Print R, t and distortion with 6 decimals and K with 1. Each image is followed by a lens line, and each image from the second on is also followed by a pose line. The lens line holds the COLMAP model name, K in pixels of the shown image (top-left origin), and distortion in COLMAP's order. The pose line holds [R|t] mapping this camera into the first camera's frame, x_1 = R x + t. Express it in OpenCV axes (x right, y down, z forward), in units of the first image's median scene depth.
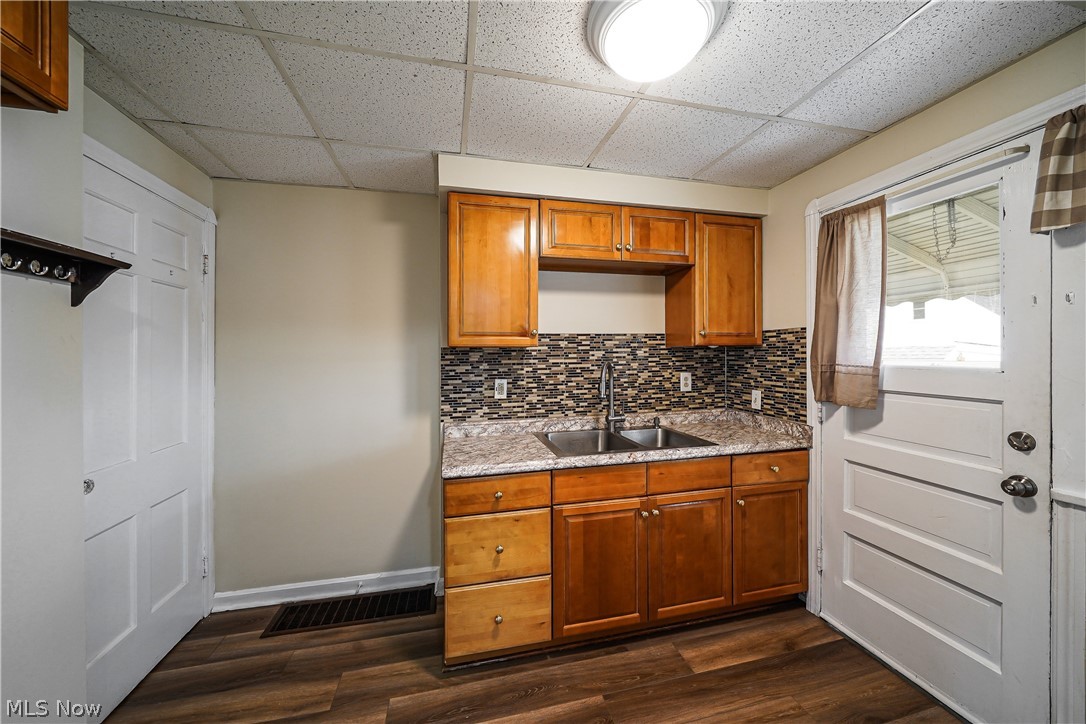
lens RADIAL K [[381.4, 0, 546.0], [0, 381.4, 356.0], [0, 0, 1]] dist [-0.020961, 0.000074]
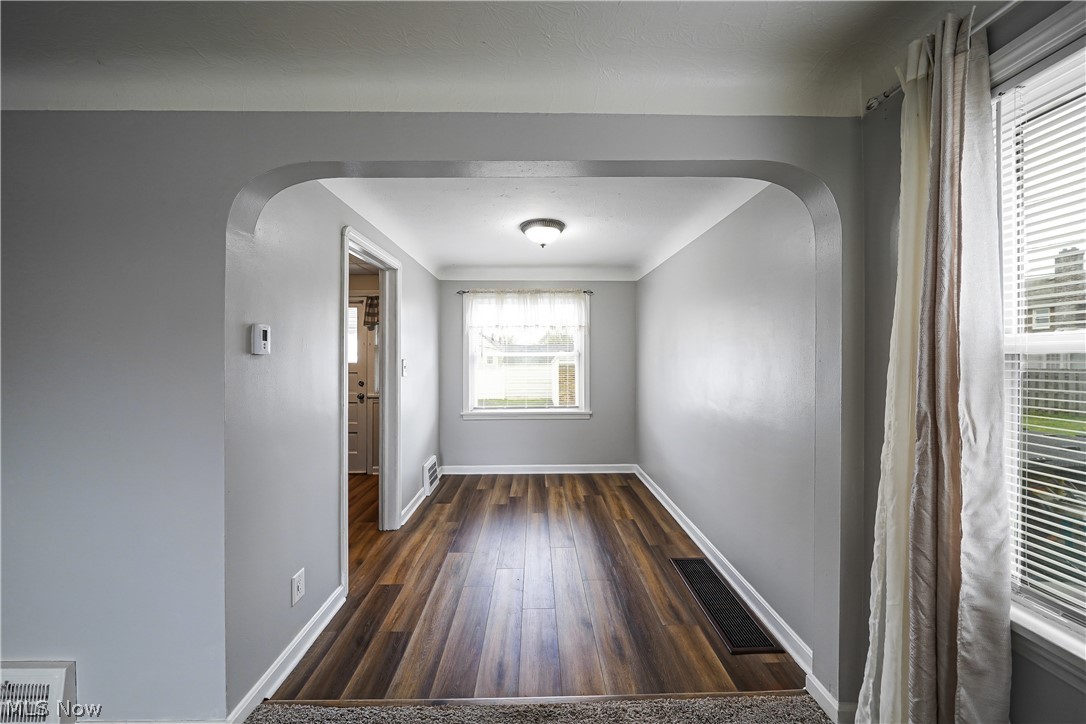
lens RADIAL K [[379.0, 0, 544.1], [0, 379.0, 357.2], [0, 0, 1]] dist [-0.000787, -0.000043]
pose [[0.191182, 0.003304, 0.981549, -1.070567], [0.001240, 0.999993, -0.003608, -0.001850], [-0.981554, 0.001906, 0.191177, -0.782203]]
